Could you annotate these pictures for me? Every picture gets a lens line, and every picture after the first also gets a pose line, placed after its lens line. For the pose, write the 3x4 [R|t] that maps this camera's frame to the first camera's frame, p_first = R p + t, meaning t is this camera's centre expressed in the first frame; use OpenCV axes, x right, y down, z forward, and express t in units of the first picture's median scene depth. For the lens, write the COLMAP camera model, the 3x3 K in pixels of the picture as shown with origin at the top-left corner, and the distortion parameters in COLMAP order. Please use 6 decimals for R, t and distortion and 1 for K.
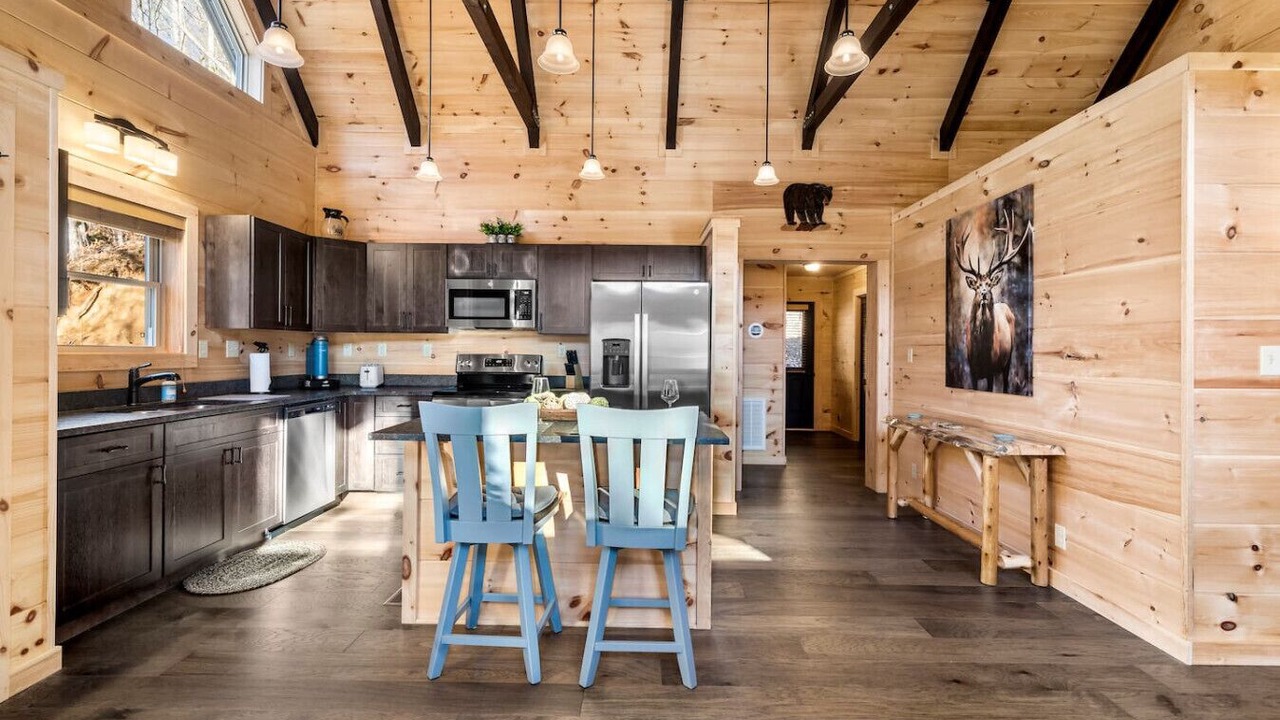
lens RADIAL K [[563.7, 0, 638.1], [0, 563.7, 352.5], [0, 0, 1]] dist [-0.000945, 0.000047]
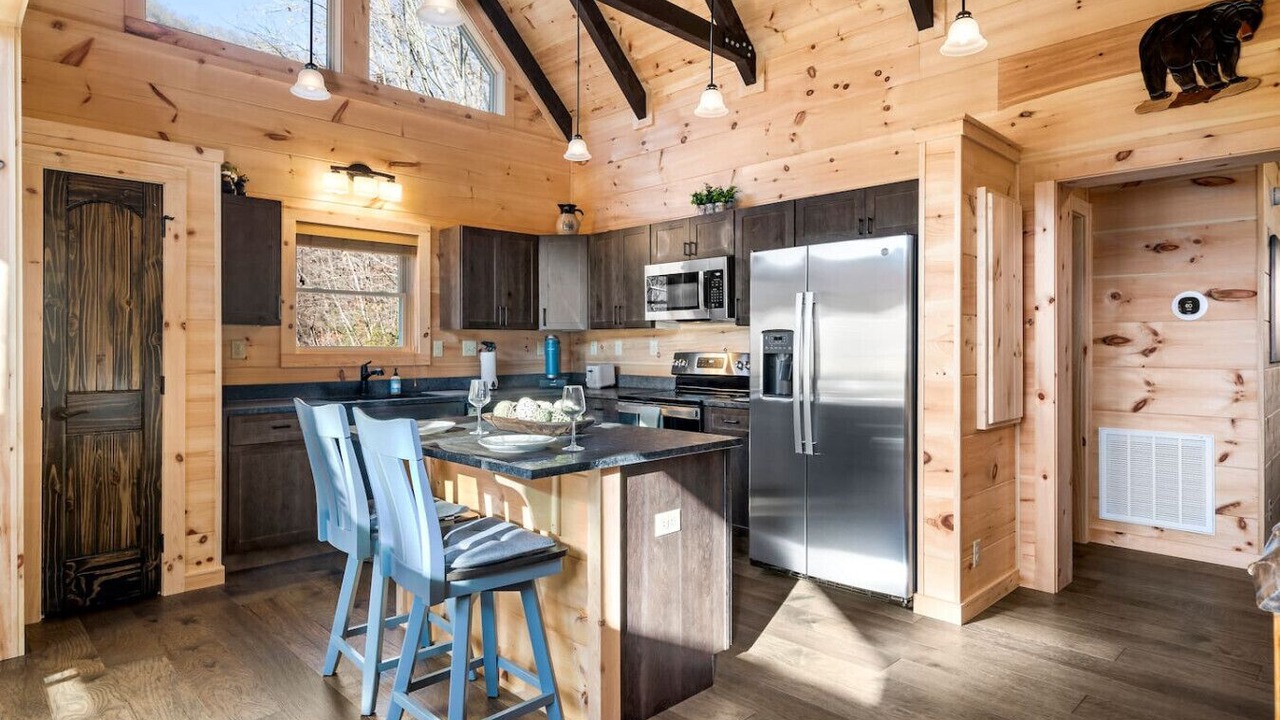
lens RADIAL K [[715.9, 0, 644.0], [0, 715.9, 345.2], [0, 0, 1]] dist [0.002840, 0.001193]
pose [[0.709443, -0.010464, -0.704685, 0.445154], [0.005473, 0.999941, -0.009339, 0.001942], [0.704742, 0.002769, 0.709458, 0.228073]]
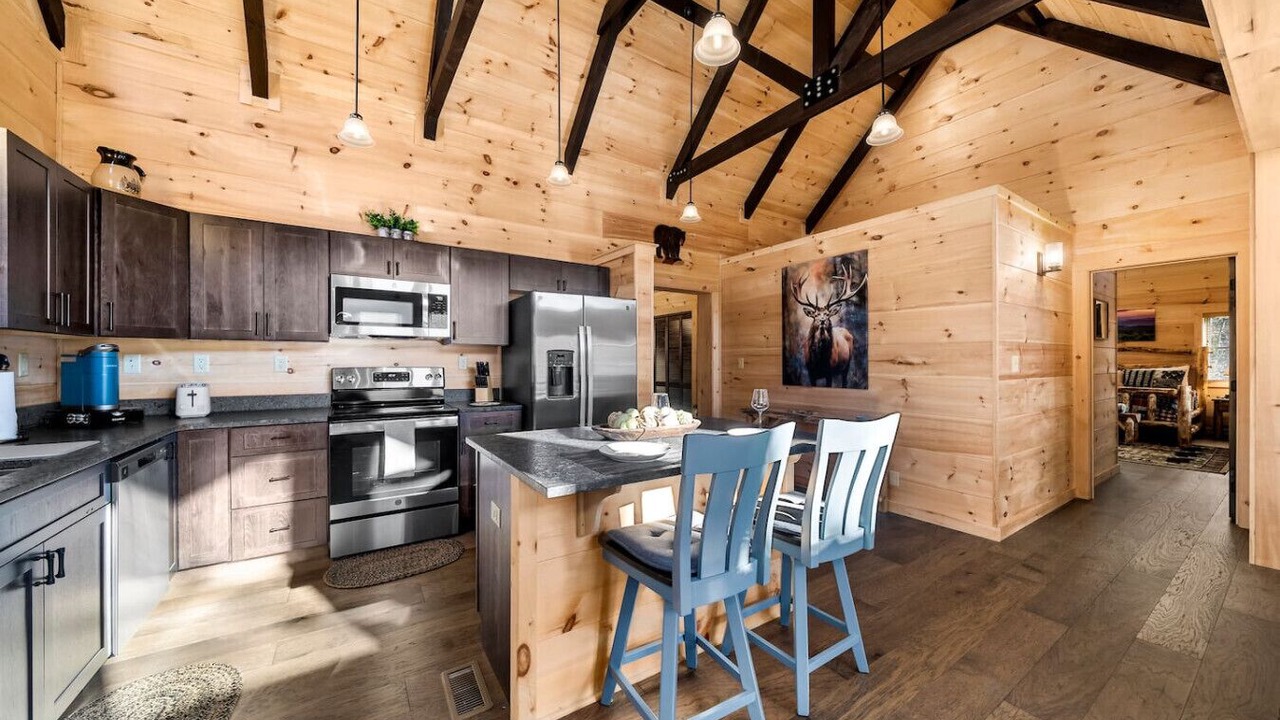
lens RADIAL K [[444.7, 0, 640.7], [0, 444.7, 362.2], [0, 0, 1]] dist [-0.006501, -0.000161]
pose [[0.831876, -0.010391, 0.554865, -0.337285], [0.008944, 0.999946, 0.005317, -0.005118], [-0.554890, 0.000540, 0.831924, 0.242553]]
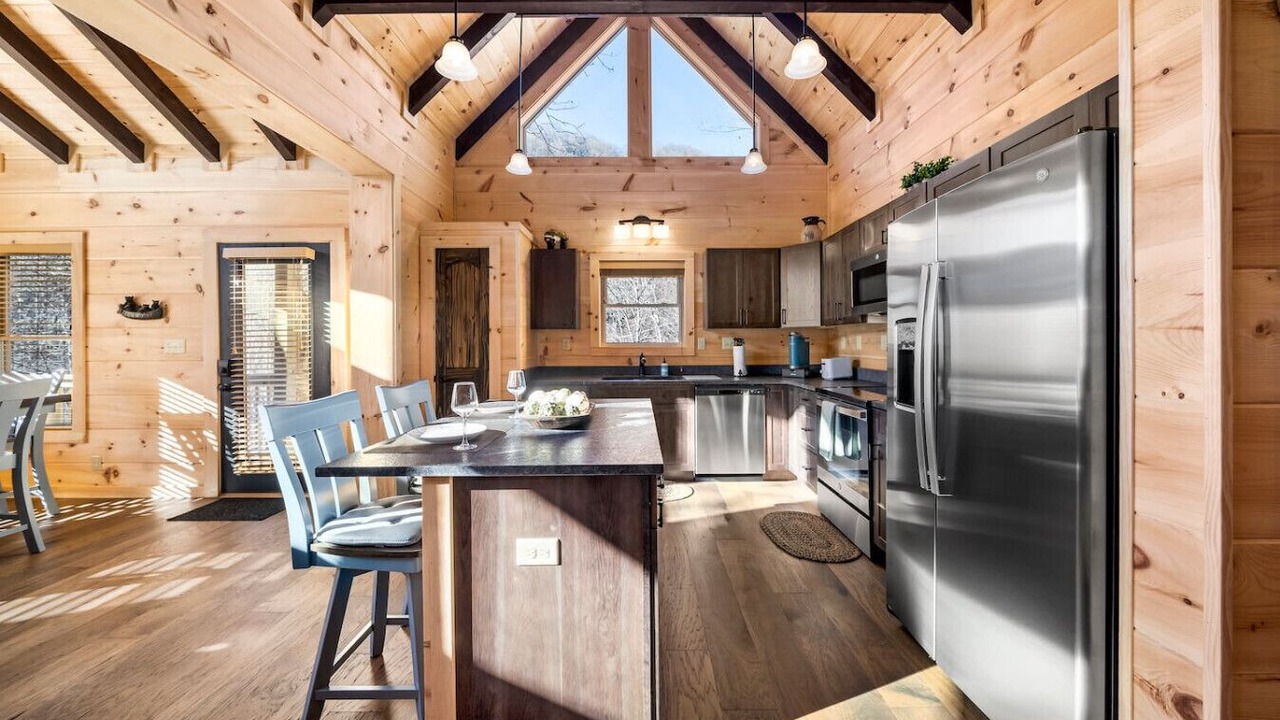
lens RADIAL K [[452.2, 0, 643.1], [0, 452.2, 342.2], [0, 0, 1]] dist [-0.005931, -0.000010]
pose [[0.014702, -0.010019, -0.999842, 0.363293], [0.003277, 0.999945, -0.009971, 0.001043], [0.999887, -0.003130, 0.014735, 0.690978]]
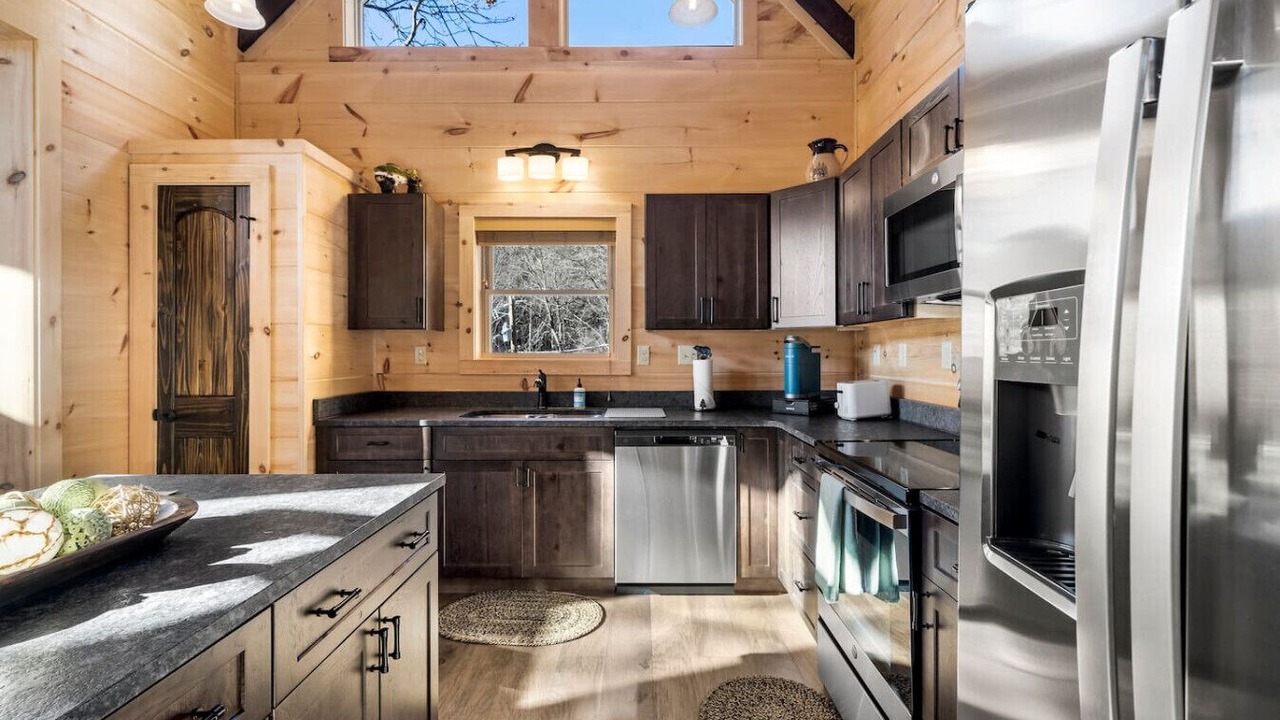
lens RADIAL K [[563.7, 0, 638.1], [0, 563.7, 352.5], [0, 0, 1]] dist [-0.000945, 0.000047]
pose [[0.005890, -0.009654, -0.999936, 0.116420], [-0.001966, 0.999951, -0.009666, -0.001576], [0.999981, 0.002023, 0.005871, 0.825309]]
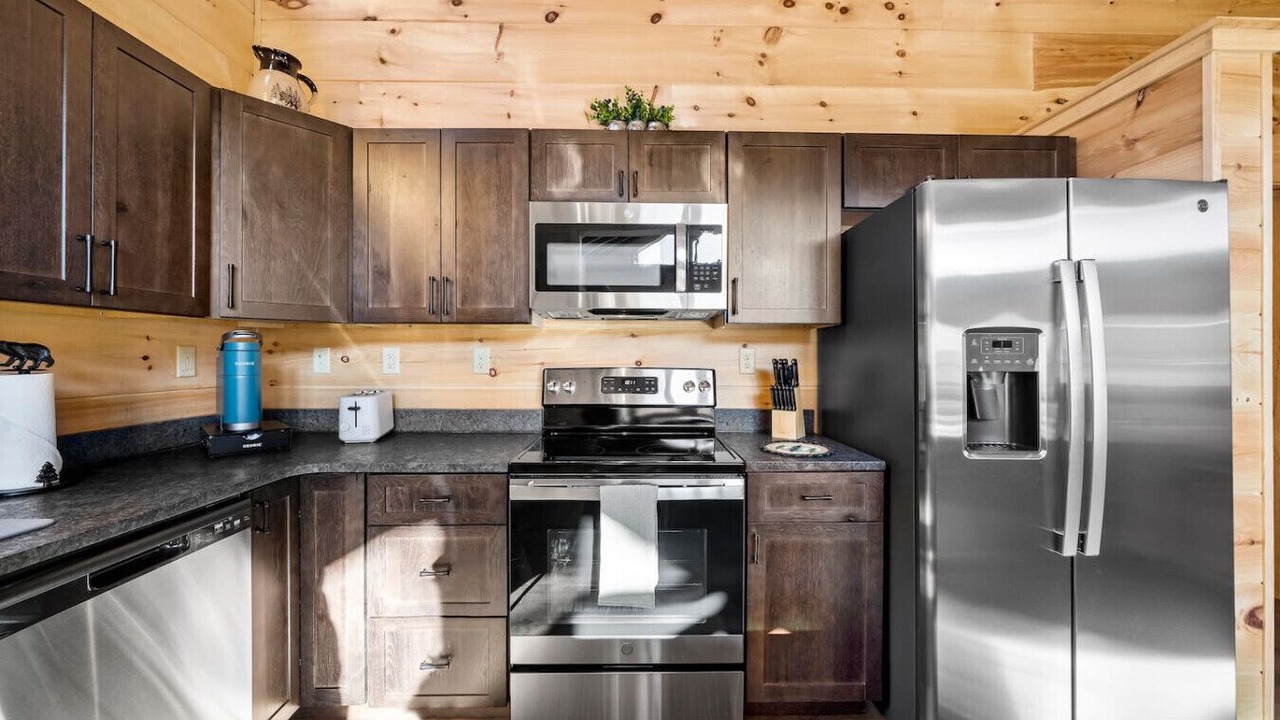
lens RADIAL K [[475.3, 0, 642.9], [0, 475.3, 358.6], [0, 0, 1]] dist [-0.005774, 0.000574]
pose [[0.999681, -0.007085, 0.024258, -0.269742], [0.007102, 0.999975, -0.000613, -0.005138], [-0.024253, 0.000785, 0.999706, 0.641380]]
